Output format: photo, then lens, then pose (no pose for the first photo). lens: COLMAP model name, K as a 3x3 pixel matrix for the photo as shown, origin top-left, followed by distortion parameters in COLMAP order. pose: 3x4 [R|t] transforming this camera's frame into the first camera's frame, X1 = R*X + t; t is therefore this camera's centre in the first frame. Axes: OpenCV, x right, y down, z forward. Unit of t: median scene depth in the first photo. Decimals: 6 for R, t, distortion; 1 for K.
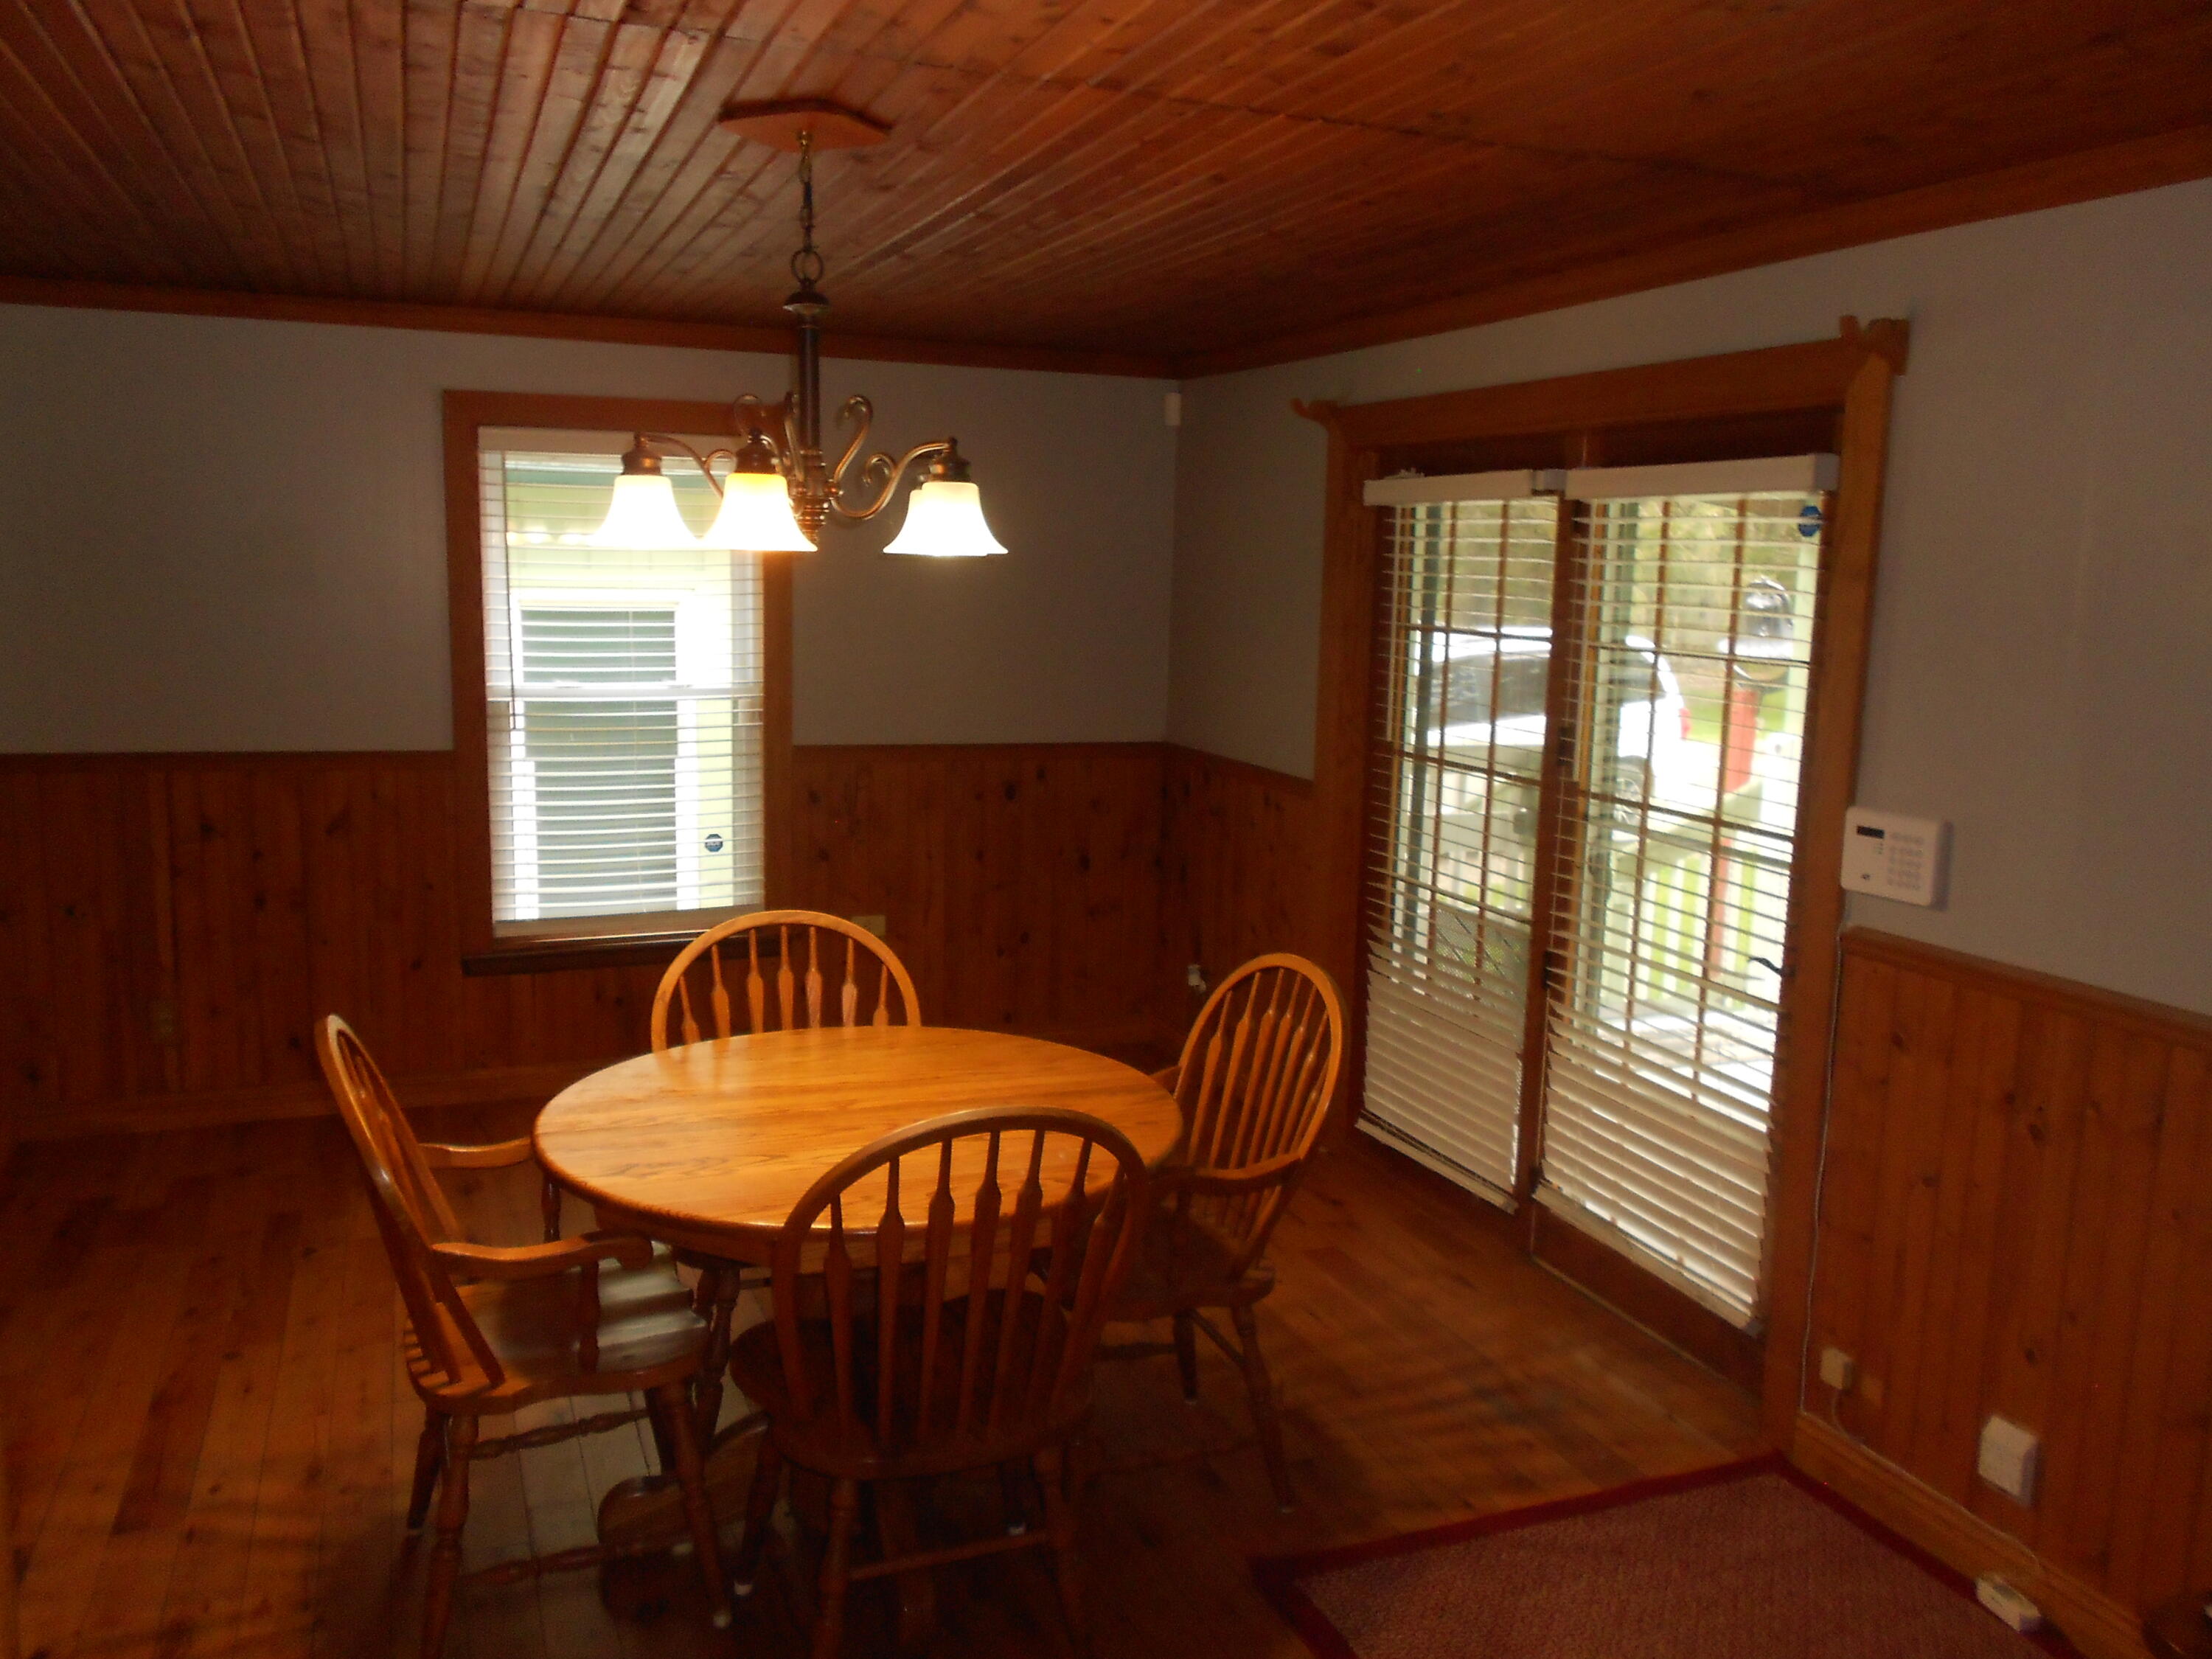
lens RADIAL K [[1727.8, 0, 1108.2], [0, 1727.8, 861.5], [0, 0, 1]] dist [0.006273, -0.005985]
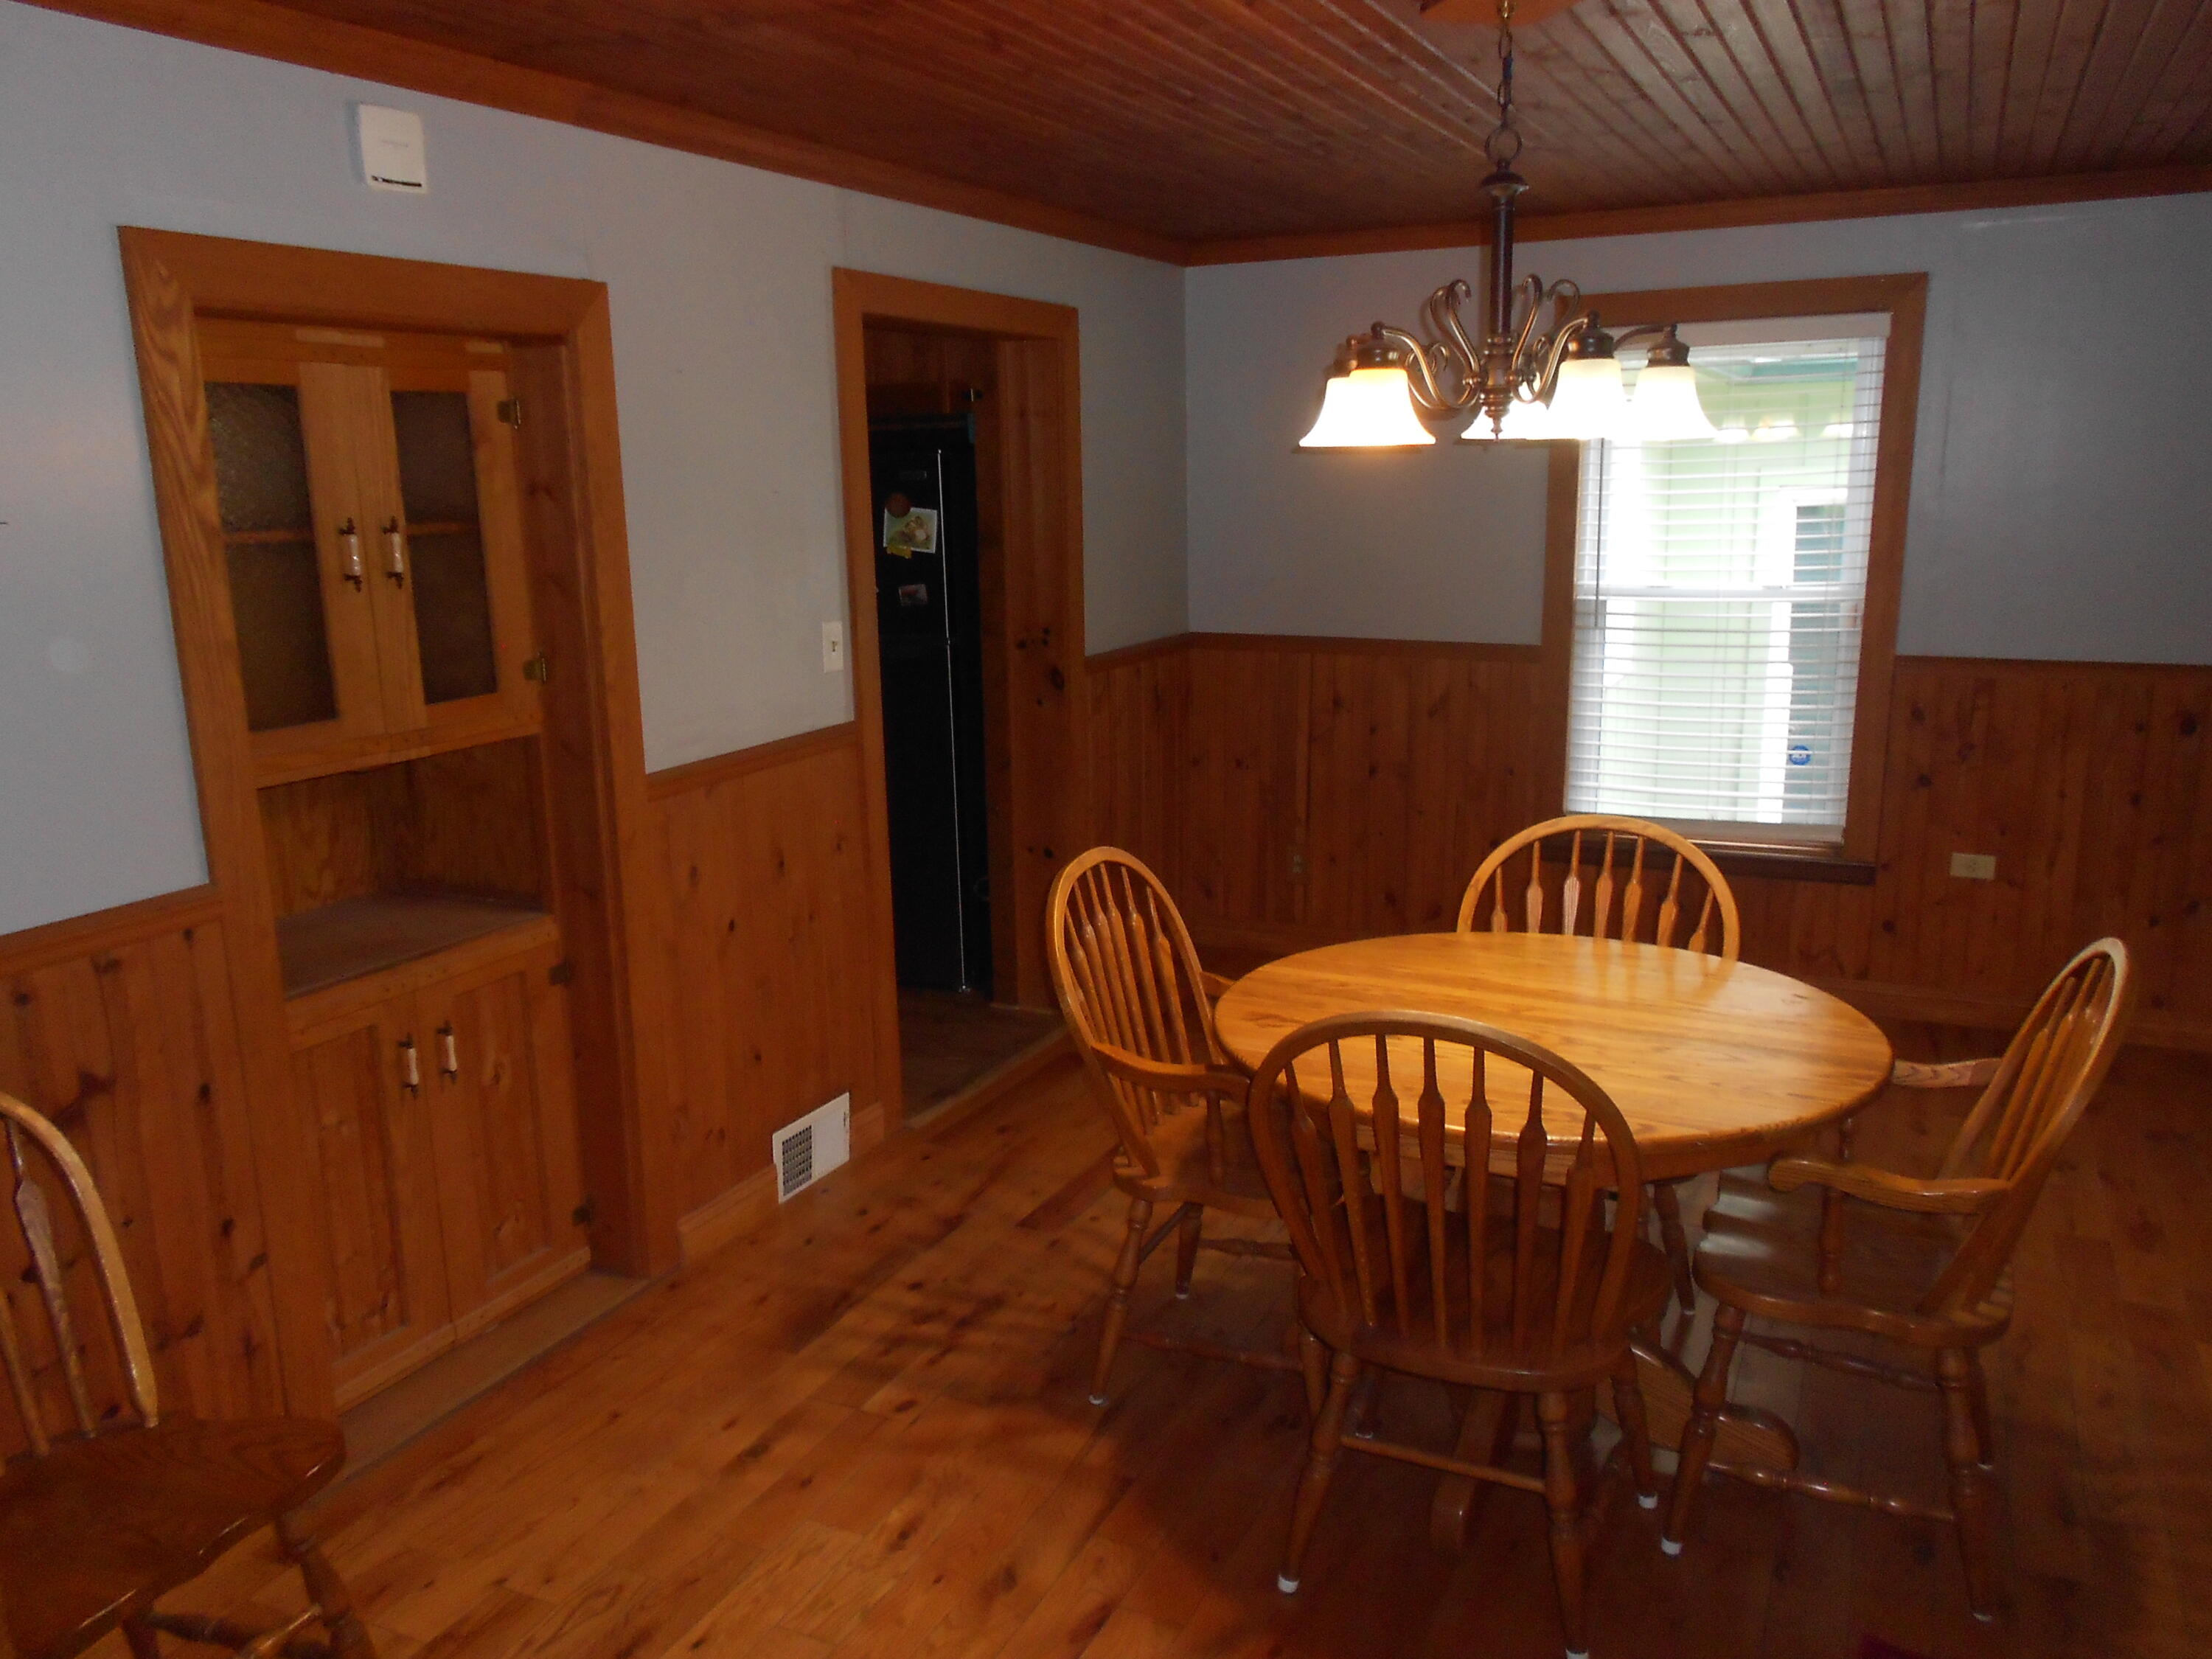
lens RADIAL K [[1727.8, 0, 1108.2], [0, 1727.8, 861.5], [0, 0, 1]] dist [0.006273, -0.005985]
pose [[0.675034, 0.129689, -0.726298, 0.326501], [-0.089808, 0.991553, 0.093585, -0.012173], [0.732300, 0.002054, 0.680979, 0.131459]]
